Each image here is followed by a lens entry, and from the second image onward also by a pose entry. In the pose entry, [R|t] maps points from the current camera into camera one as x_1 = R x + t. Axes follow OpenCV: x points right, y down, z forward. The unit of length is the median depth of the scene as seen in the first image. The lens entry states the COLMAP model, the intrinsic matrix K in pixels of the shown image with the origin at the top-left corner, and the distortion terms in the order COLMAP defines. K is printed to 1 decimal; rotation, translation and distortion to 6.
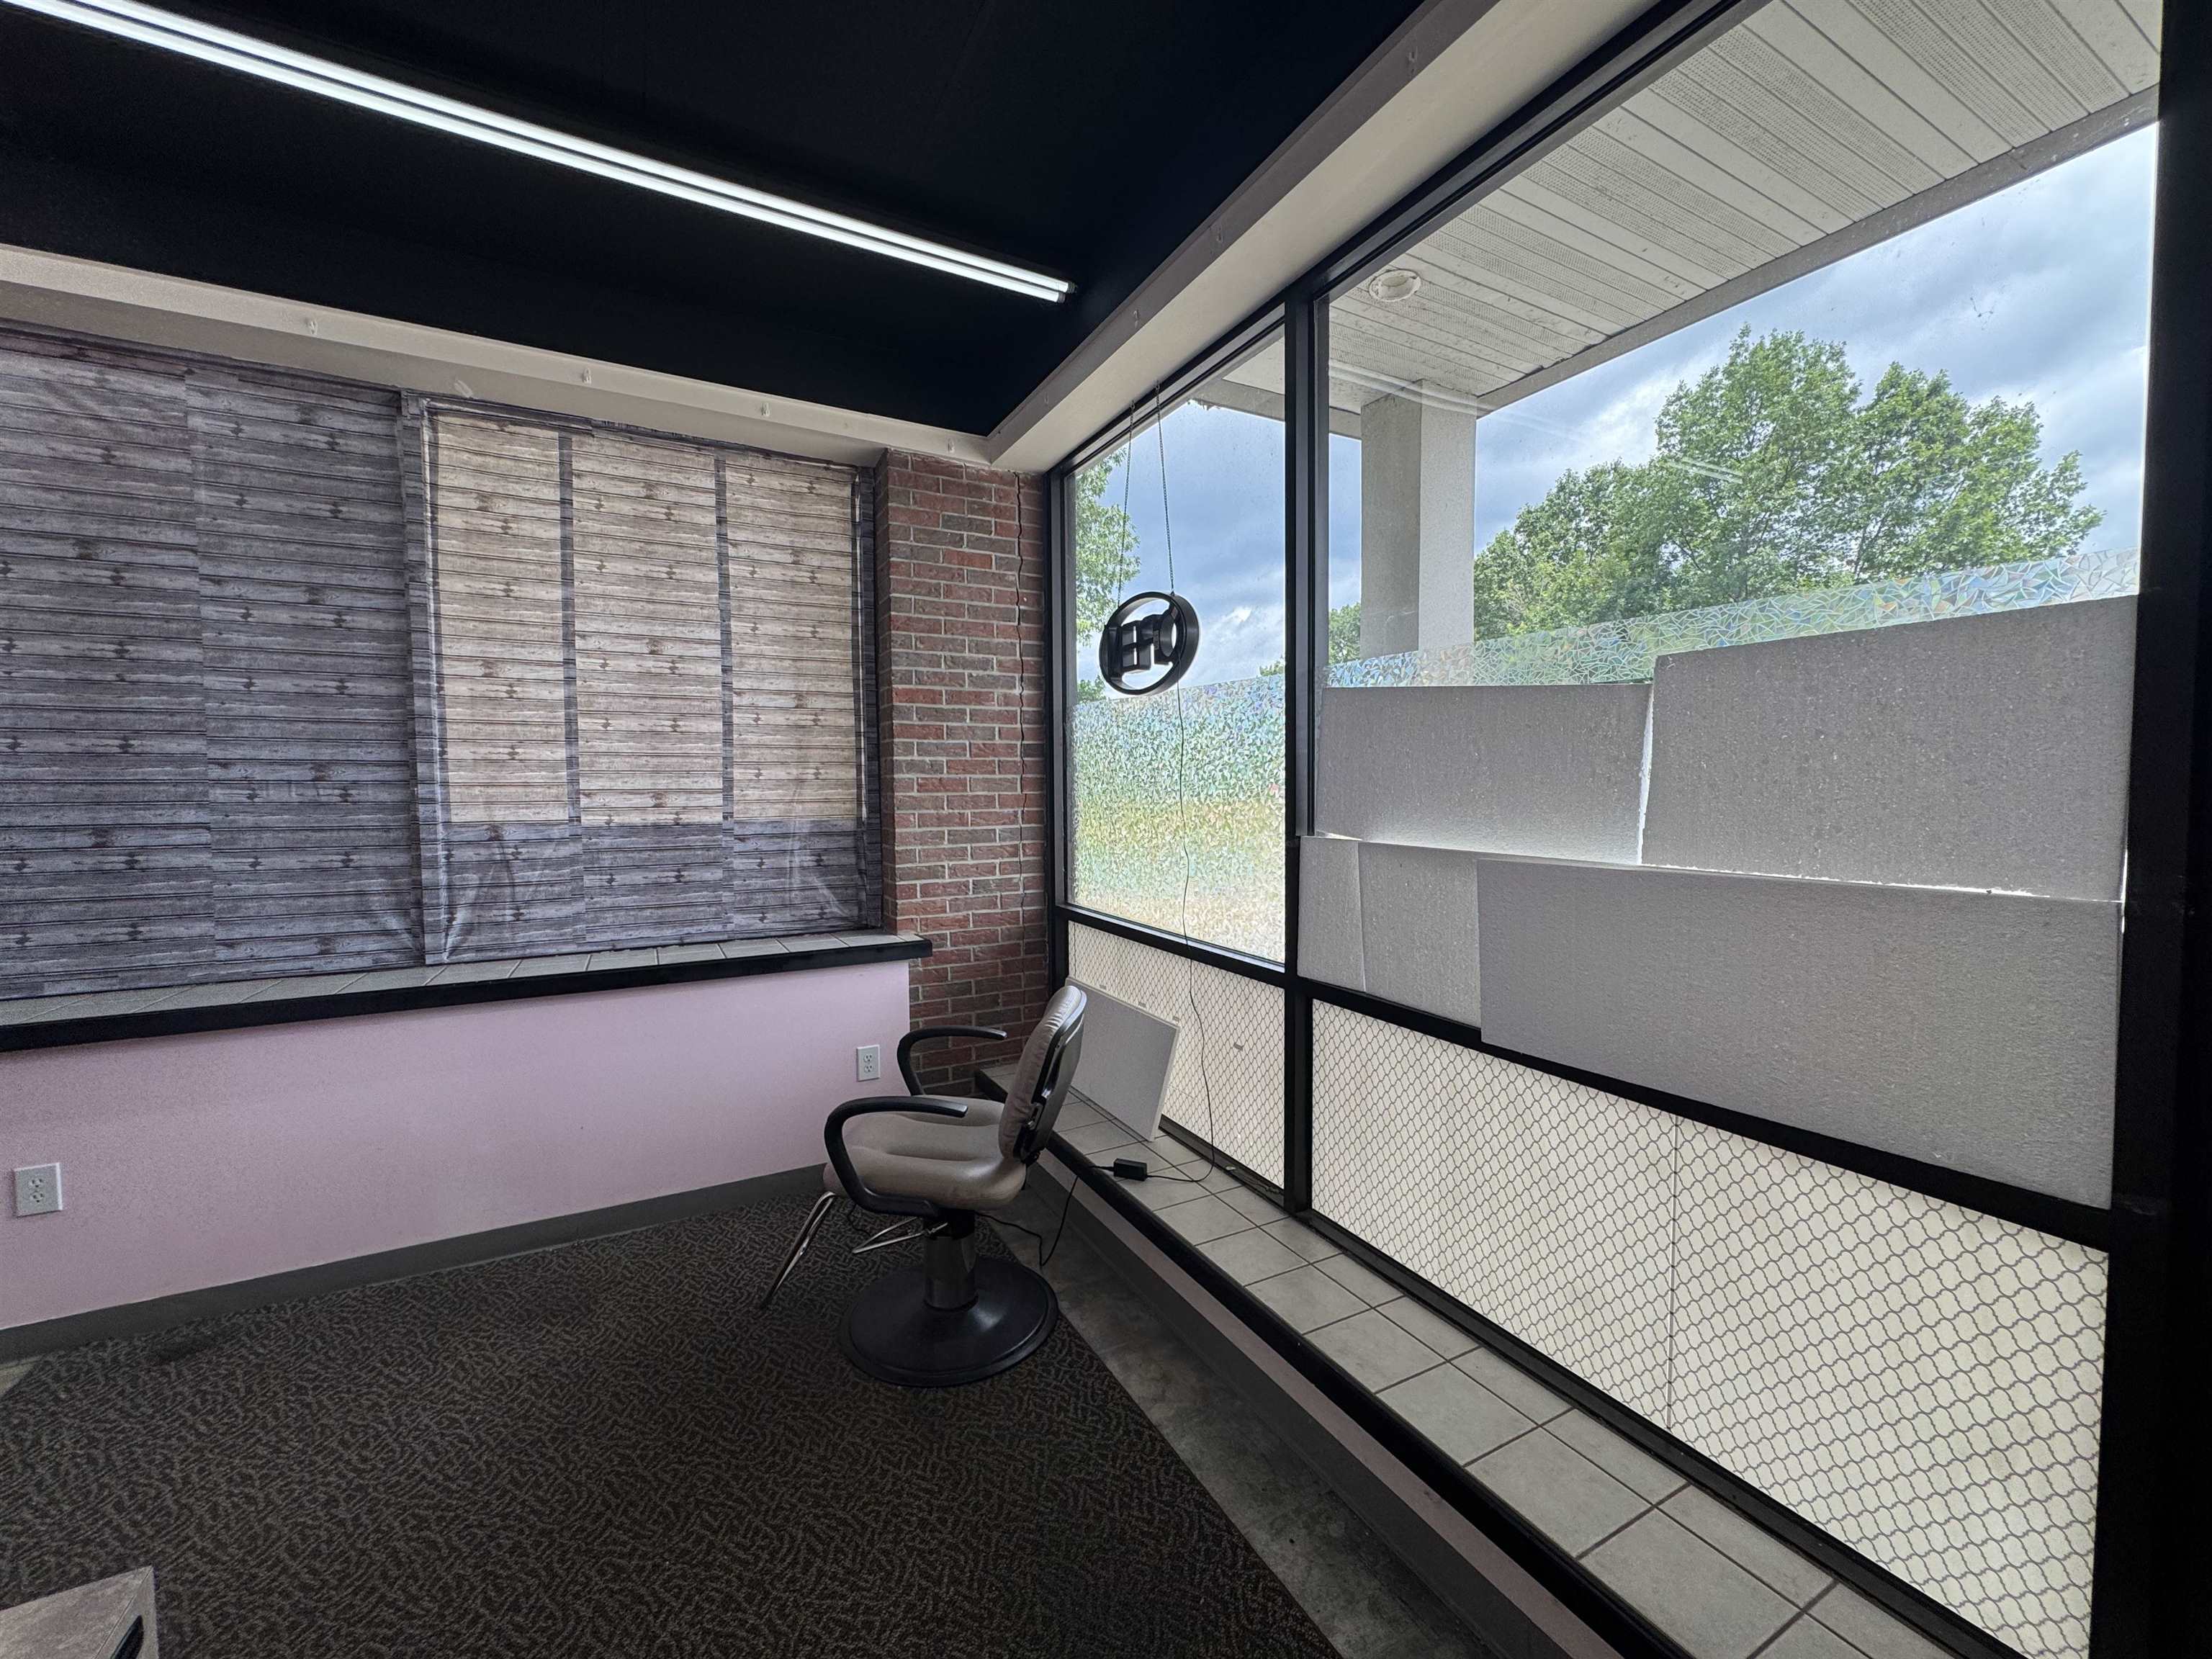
lens RADIAL K [[884.2, 0, 1103.4], [0, 884.2, 824.1], [0, 0, 1]] dist [-0.000156, -0.000261]
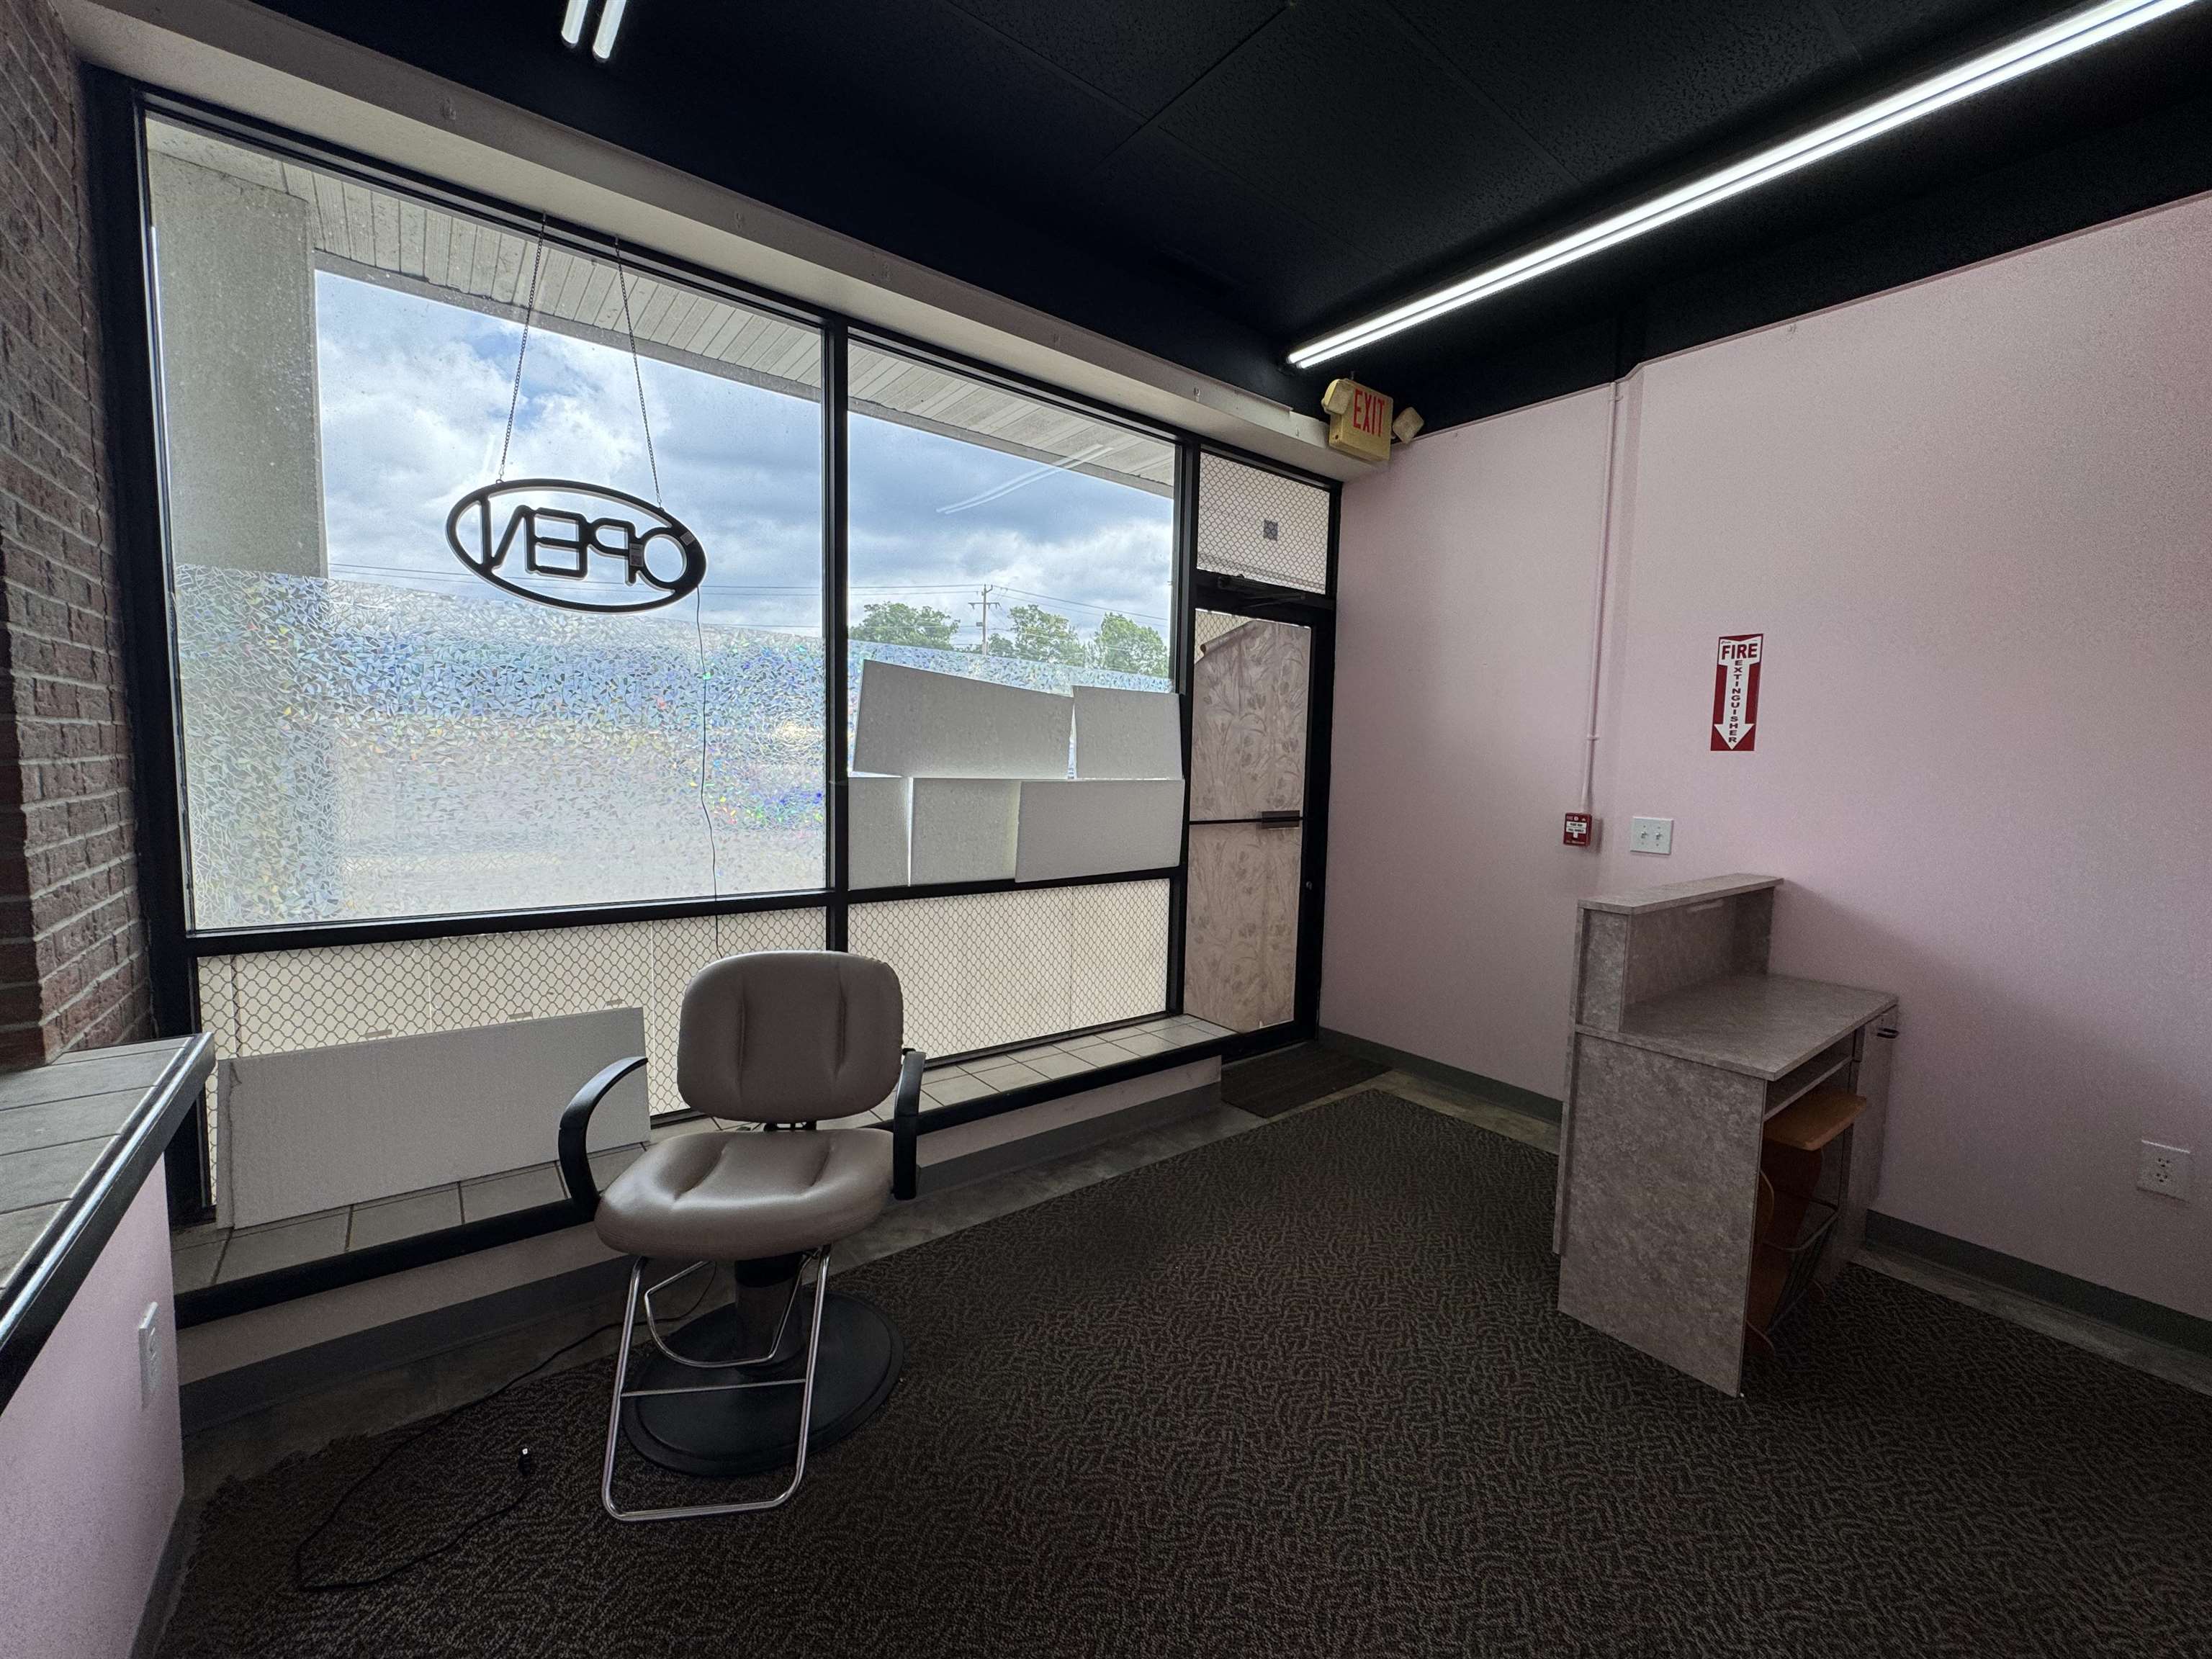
lens RADIAL K [[888.9, 0, 1106.0], [0, 888.9, 829.5], [0, 0, 1]] dist [0.000312, 0.000128]
pose [[-0.170481, -0.082561, 0.981896, -1.190872], [0.017839, 0.996062, 0.086849, -0.017178], [-0.985199, 0.032322, -0.168337, 0.965434]]
